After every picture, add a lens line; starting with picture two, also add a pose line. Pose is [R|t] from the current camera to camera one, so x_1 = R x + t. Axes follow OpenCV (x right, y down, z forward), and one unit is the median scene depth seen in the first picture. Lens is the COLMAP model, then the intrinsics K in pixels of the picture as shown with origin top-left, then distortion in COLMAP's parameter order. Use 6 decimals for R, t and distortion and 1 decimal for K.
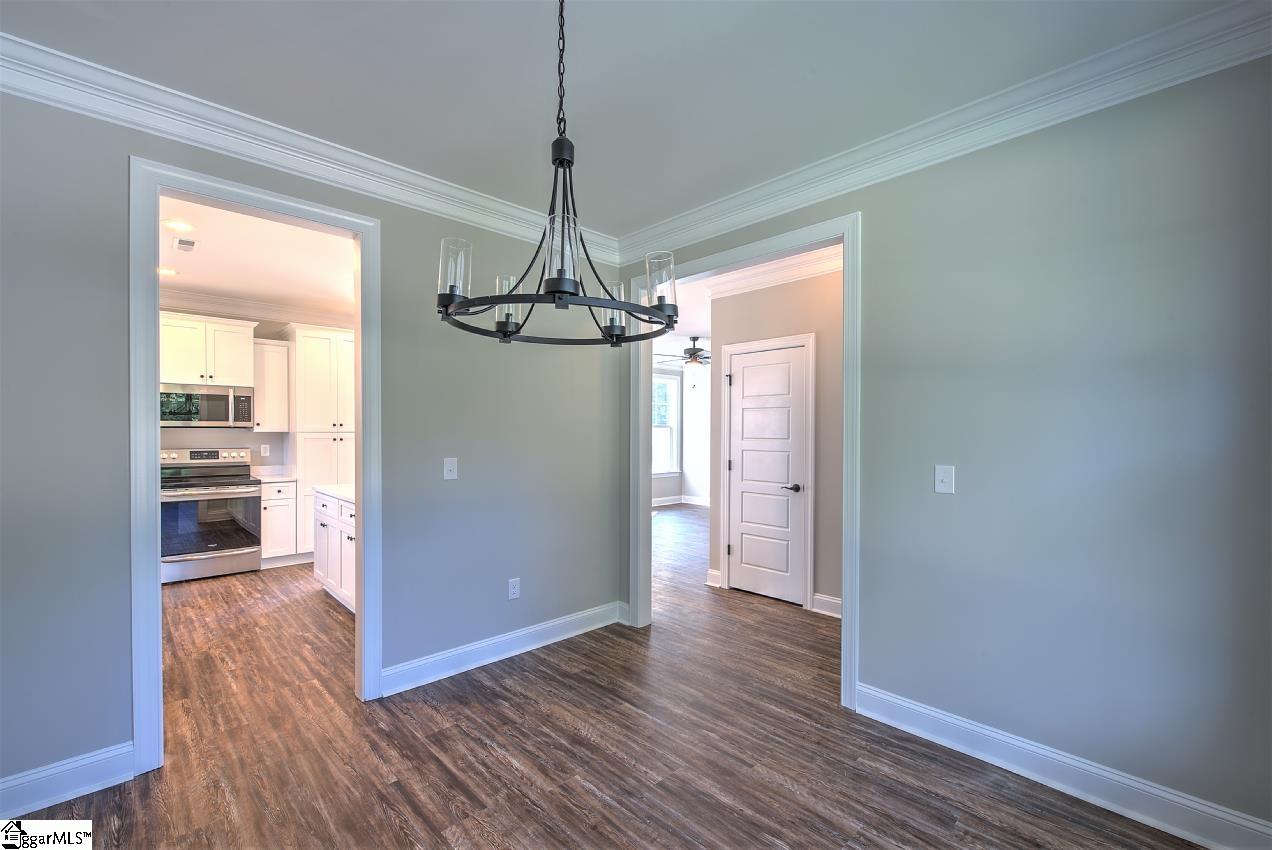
lens RADIAL K [[542.7, 0, 643.2], [0, 542.7, 436.5], [0, 0, 1]] dist [0.000866, -0.000860]
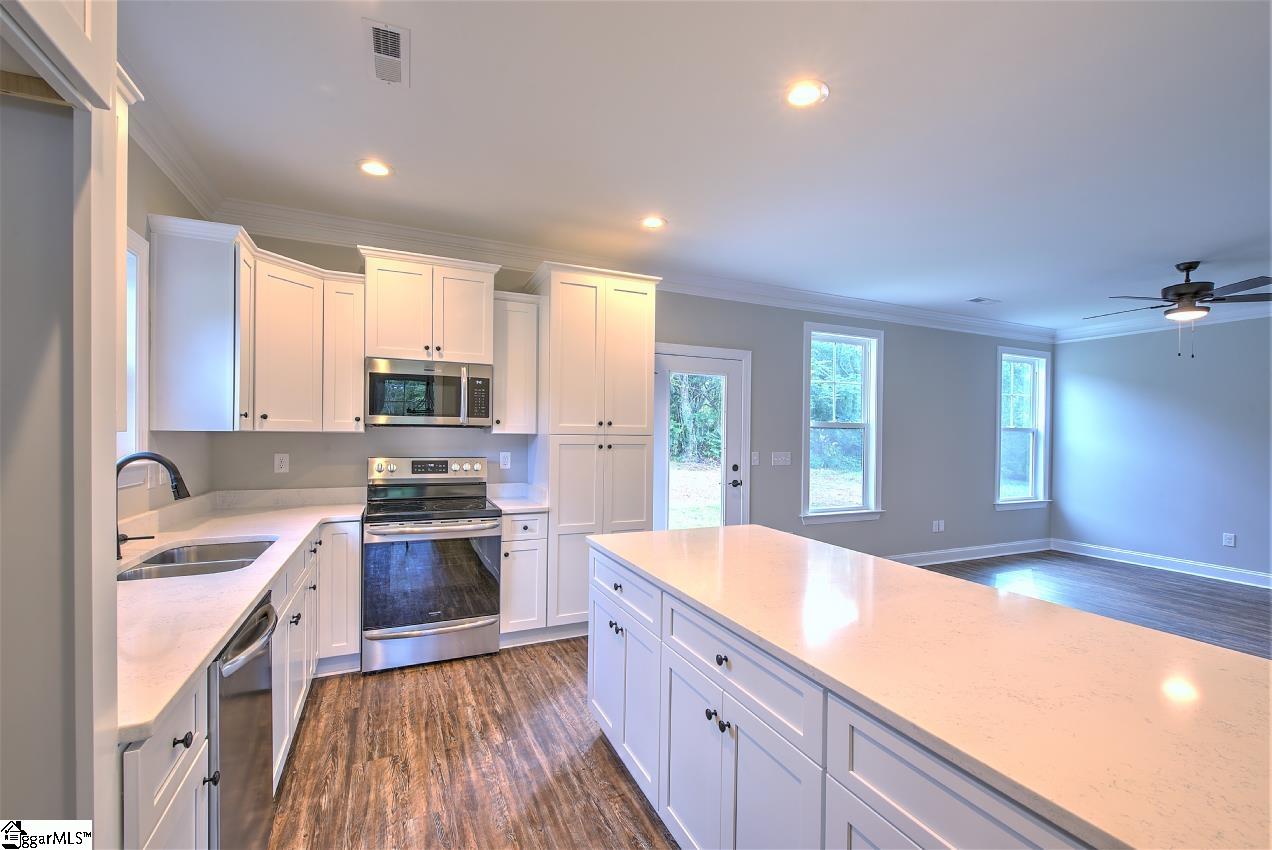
lens RADIAL K [[542.7, 0, 643.2], [0, 542.7, 436.5], [0, 0, 1]] dist [0.000866, -0.000860]
pose [[0.942703, 0.009746, -0.333491, -0.333988], [-0.012322, 0.999908, -0.005610, -0.003427], [0.333406, 0.009398, 0.942737, 0.452278]]
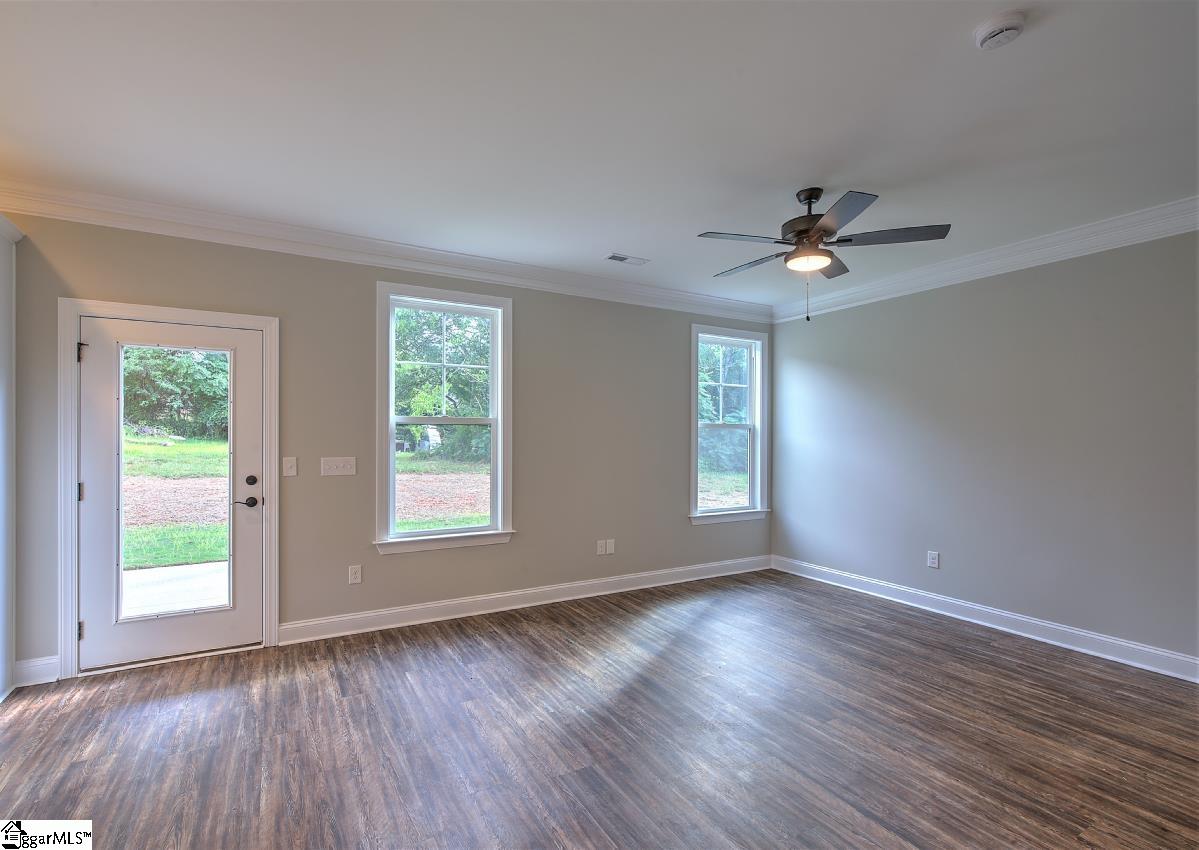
lens RADIAL K [[542.2, 0, 567.9], [0, 542.2, 437.9], [0, 0, 1]] dist [0.002579, -0.001058]
pose [[0.962189, 0.000156, -0.272384, 0.047793], [-0.002577, 0.999960, -0.008531, -0.004176], [0.272372, 0.008910, 0.962151, 0.831019]]
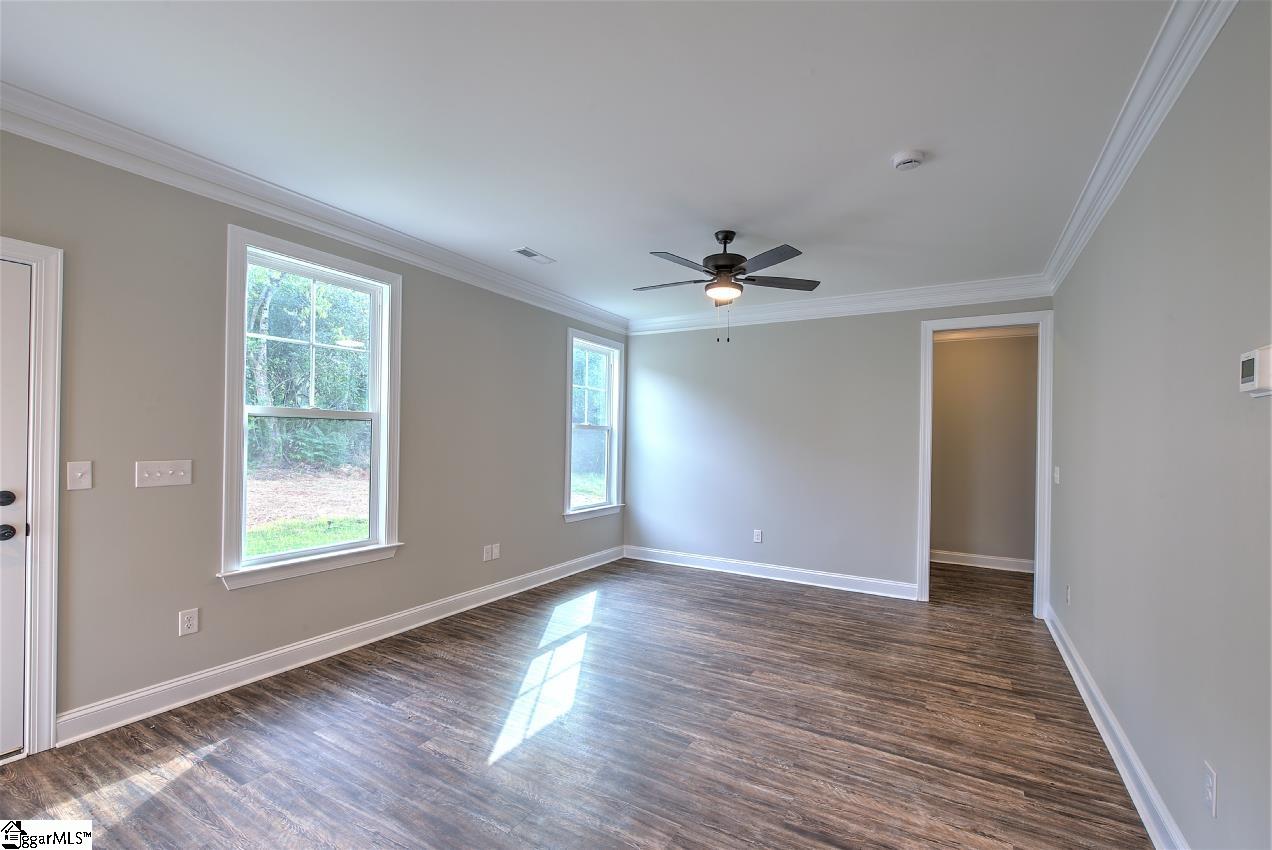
lens RADIAL K [[542.7, 0, 643.2], [0, 542.7, 436.5], [0, 0, 1]] dist [0.000866, -0.000860]
pose [[0.962659, 0.013871, 0.270361, -0.136836], [-0.010829, 0.999860, -0.012739, -0.004789], [-0.270500, 0.009335, 0.962675, 0.825014]]
